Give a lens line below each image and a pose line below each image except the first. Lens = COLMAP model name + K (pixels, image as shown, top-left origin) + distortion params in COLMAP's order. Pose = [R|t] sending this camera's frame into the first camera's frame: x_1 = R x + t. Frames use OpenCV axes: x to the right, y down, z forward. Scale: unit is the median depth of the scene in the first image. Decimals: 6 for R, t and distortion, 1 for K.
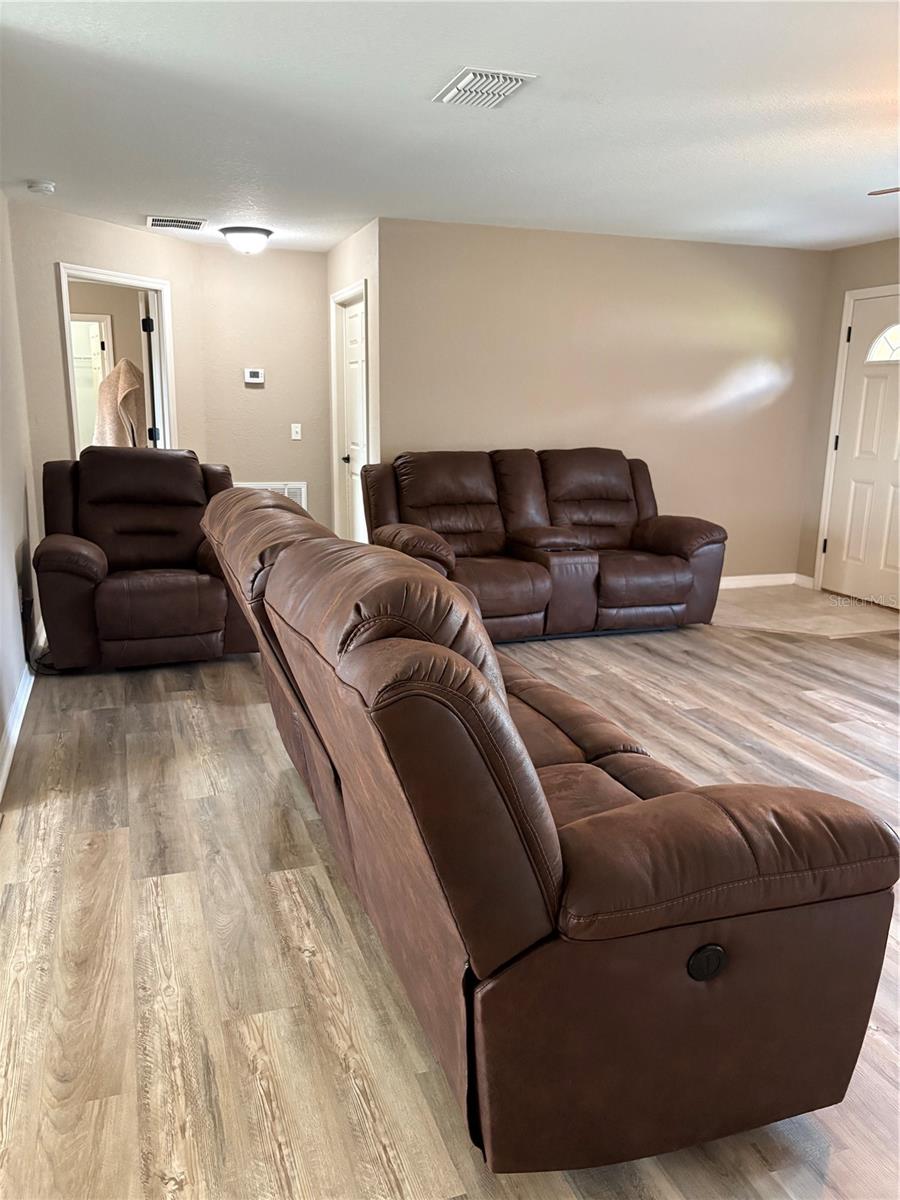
lens RADIAL K [[915.6, 0, 456.1], [0, 915.6, 603.4], [0, 0, 1]] dist [0.042084, -0.046484]
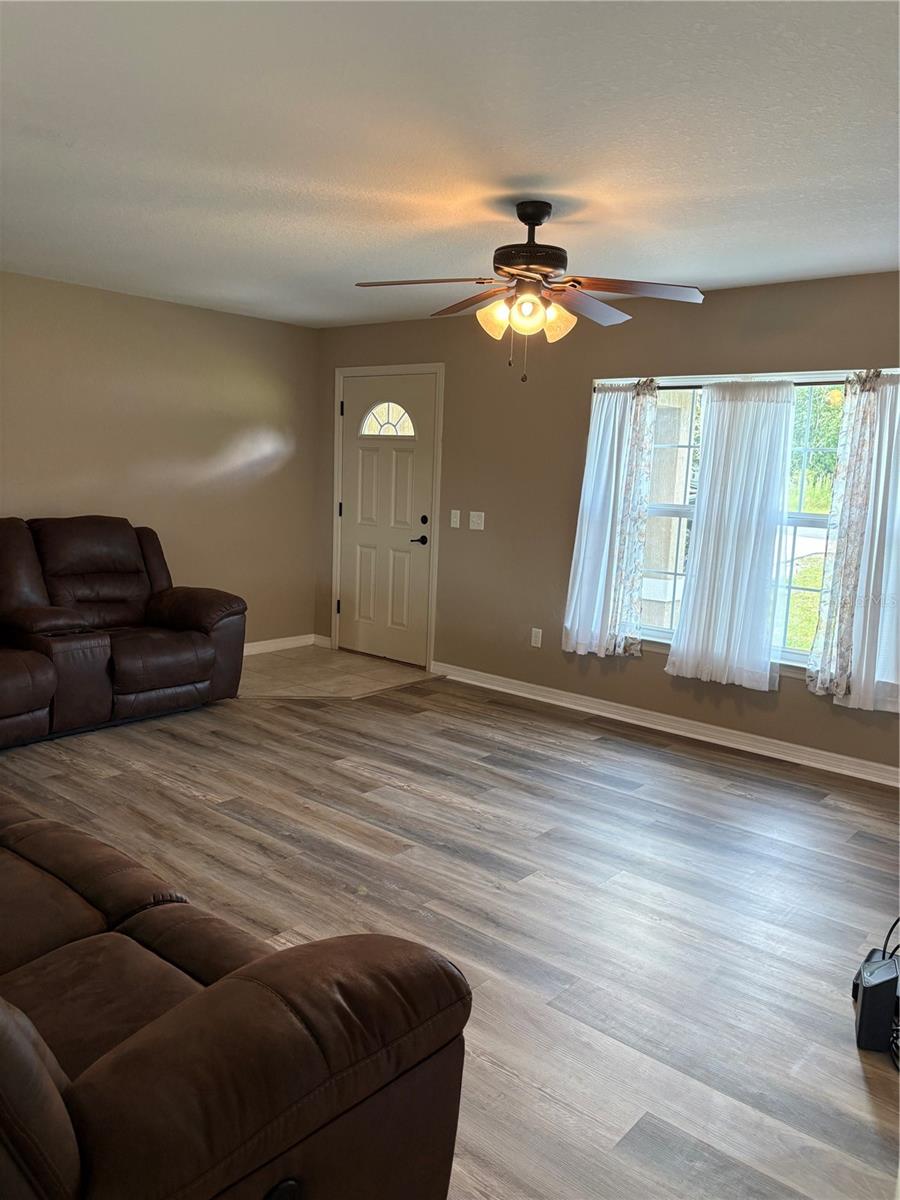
lens RADIAL K [[915.6, 0, 433.8], [0, 915.6, 592.0], [0, 0, 1]] dist [0.042084, -0.046484]
pose [[0.879544, -0.055792, 0.472535, 0.011421], [0.087824, 0.995074, -0.045981, -0.028913], [-0.467642, 0.081942, 0.880112, 0.052729]]
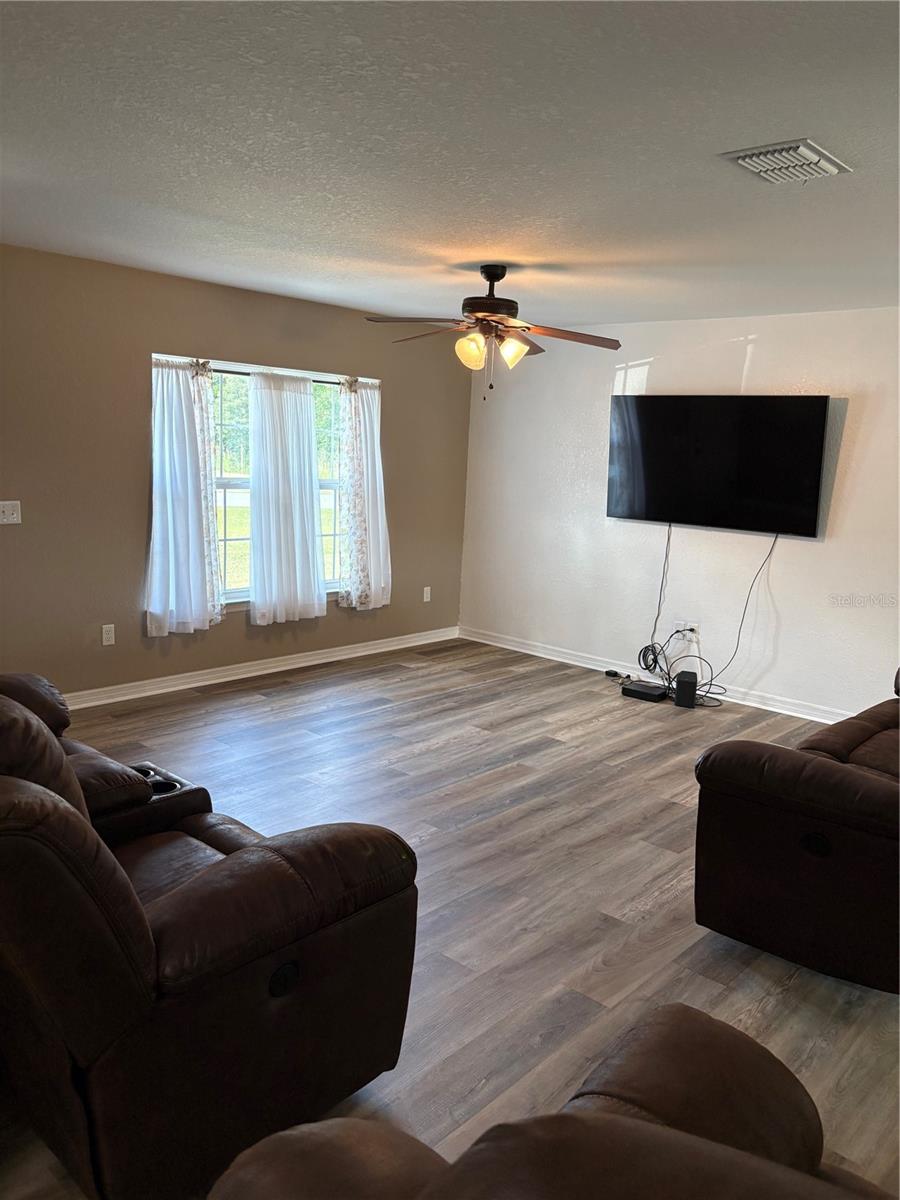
lens RADIAL K [[915.6, 0, 450.6], [0, 915.6, 593.4], [0, 0, 1]] dist [0.042084, -0.046484]
pose [[-0.456704, -0.182117, 0.870778, -0.405524], [0.145940, 0.950224, 0.275275, -0.286701], [-0.877566, 0.252800, -0.407393, 1.078852]]
